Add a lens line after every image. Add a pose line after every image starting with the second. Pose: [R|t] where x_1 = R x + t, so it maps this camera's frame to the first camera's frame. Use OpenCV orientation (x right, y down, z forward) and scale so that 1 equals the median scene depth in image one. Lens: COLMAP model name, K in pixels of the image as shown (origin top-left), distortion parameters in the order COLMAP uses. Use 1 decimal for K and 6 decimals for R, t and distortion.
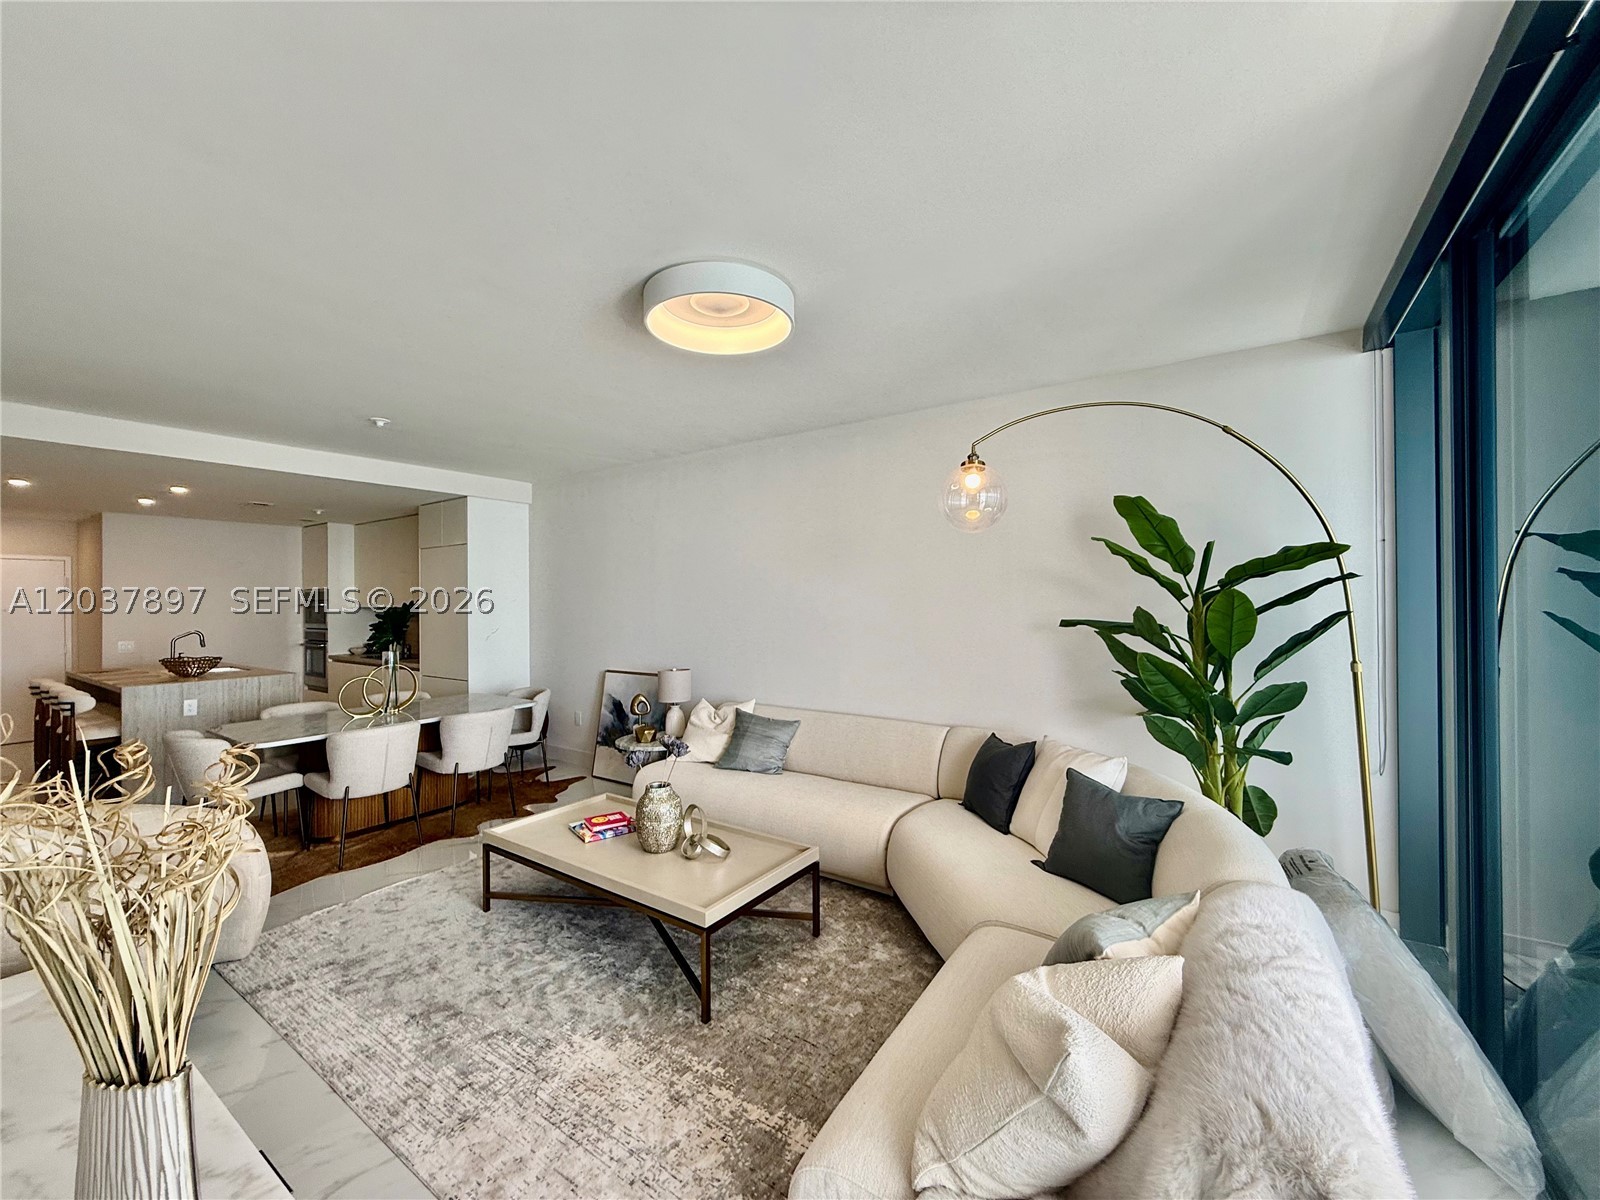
lens RADIAL K [[639.8, 0, 800.4], [0, 639.8, 599.2], [0, 0, 1]] dist [-0.000716, -0.000637]
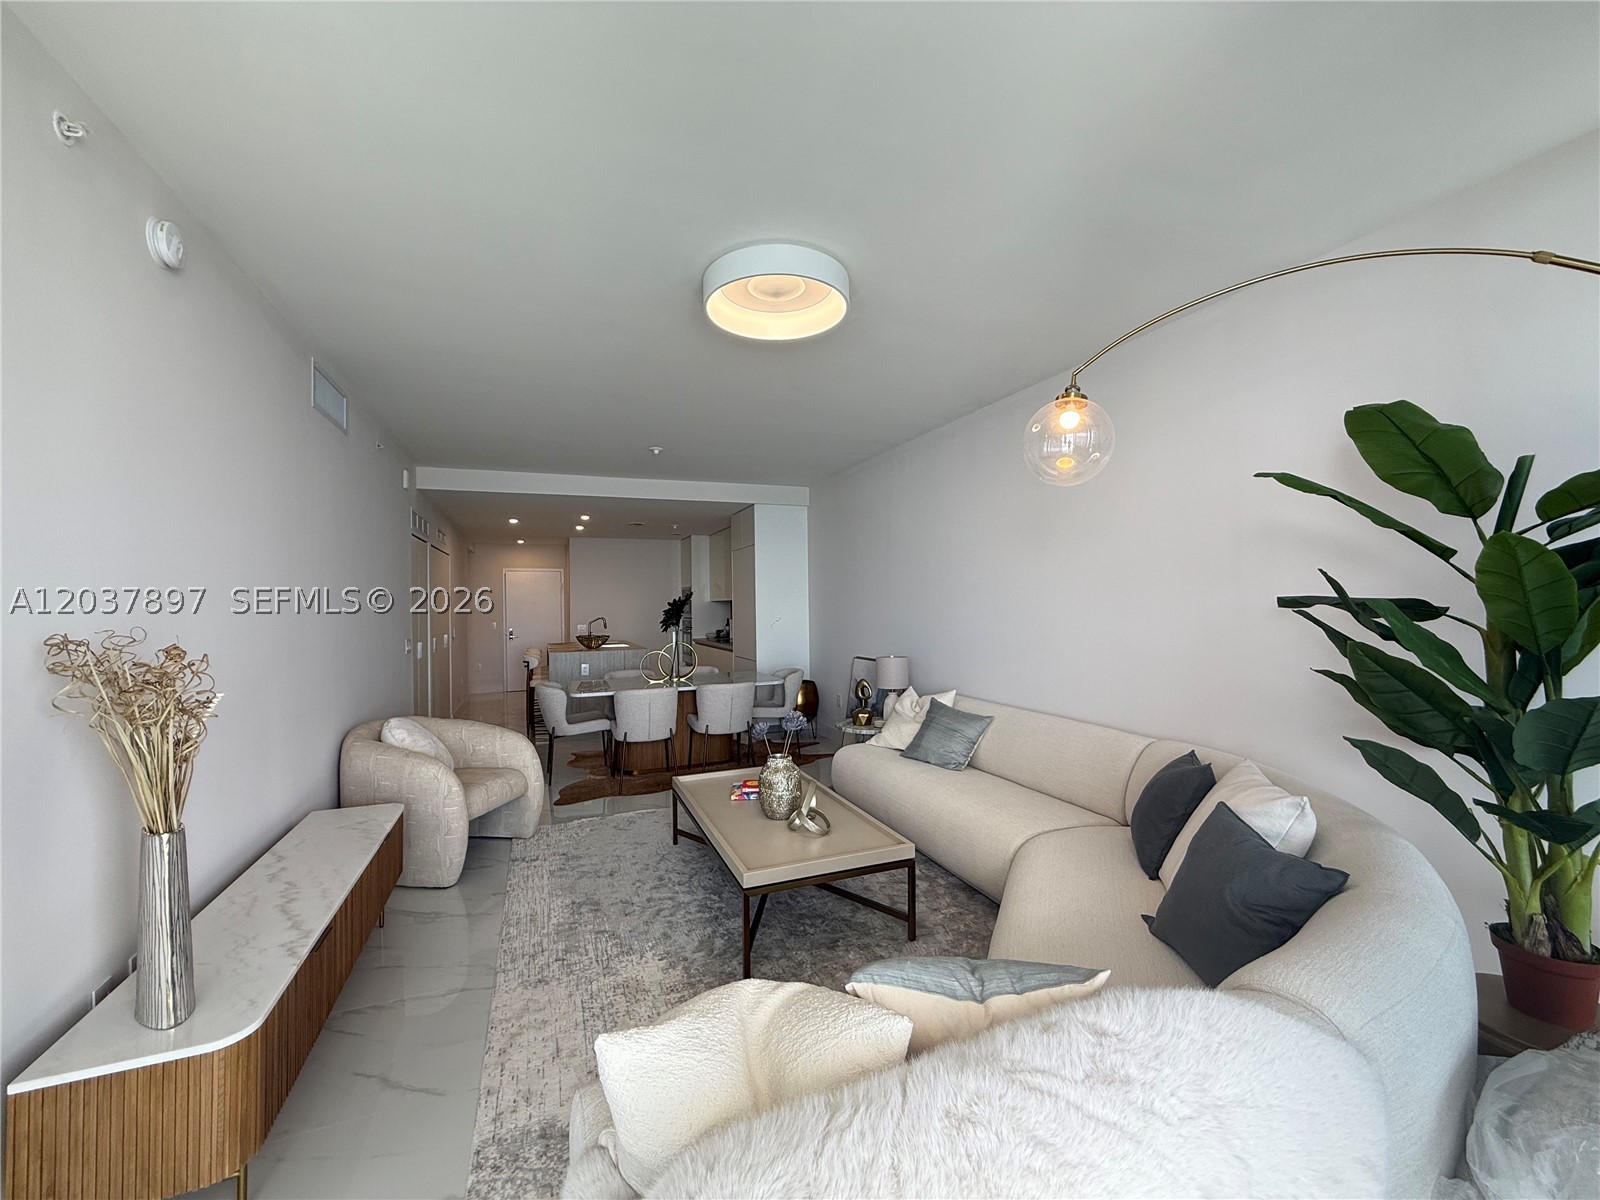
lens RADIAL K [[639.8, 0, 802.1], [0, 639.8, 599.1], [0, 0, 1]] dist [-0.000716, -0.000637]
pose [[0.831219, -0.009300, -0.555867, 0.353022], [0.009763, 0.999950, -0.002131, 0.030050], [0.555859, -0.003655, 0.831268, 0.125584]]
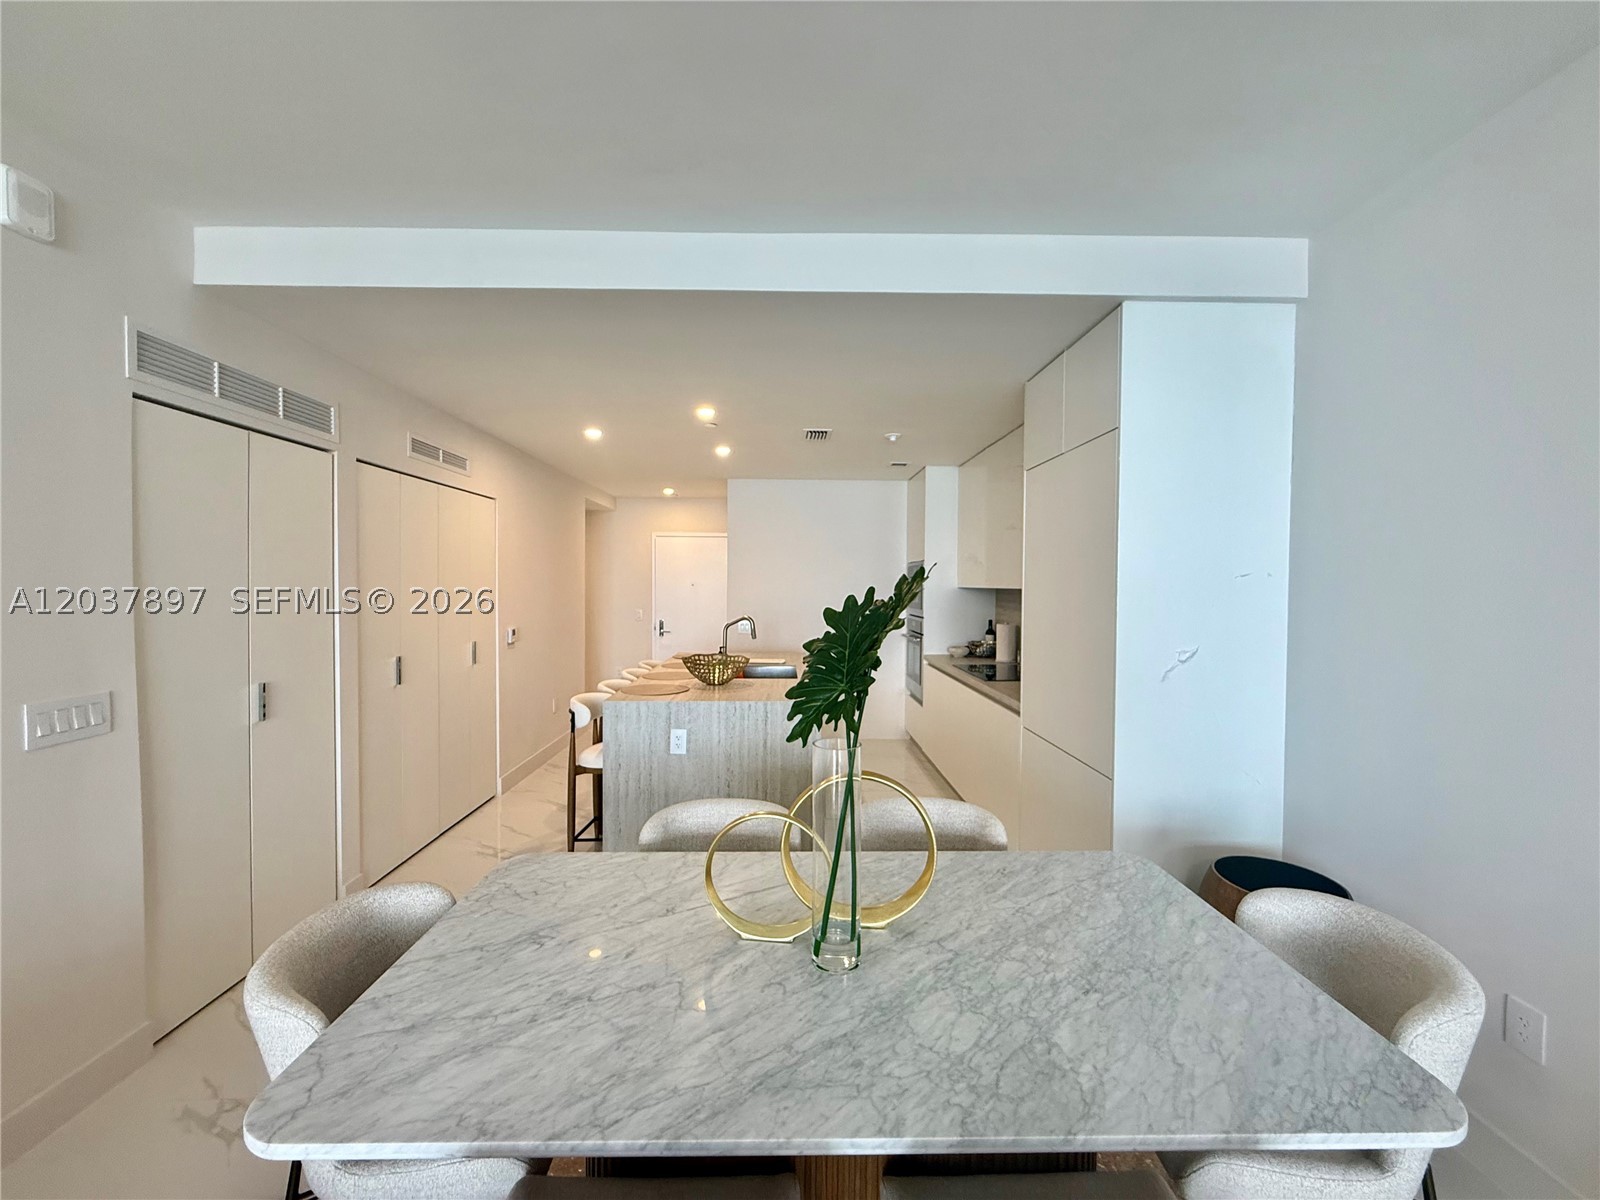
lens RADIAL K [[639.8, 0, 802.3], [0, 639.8, 601.0], [0, 0, 1]] dist [-0.000716, -0.000637]
pose [[0.582146, 0.033438, -0.812396, -0.552343], [-0.008452, 0.999349, 0.035076, 0.010715], [0.813040, -0.013553, 0.582050, 1.082151]]
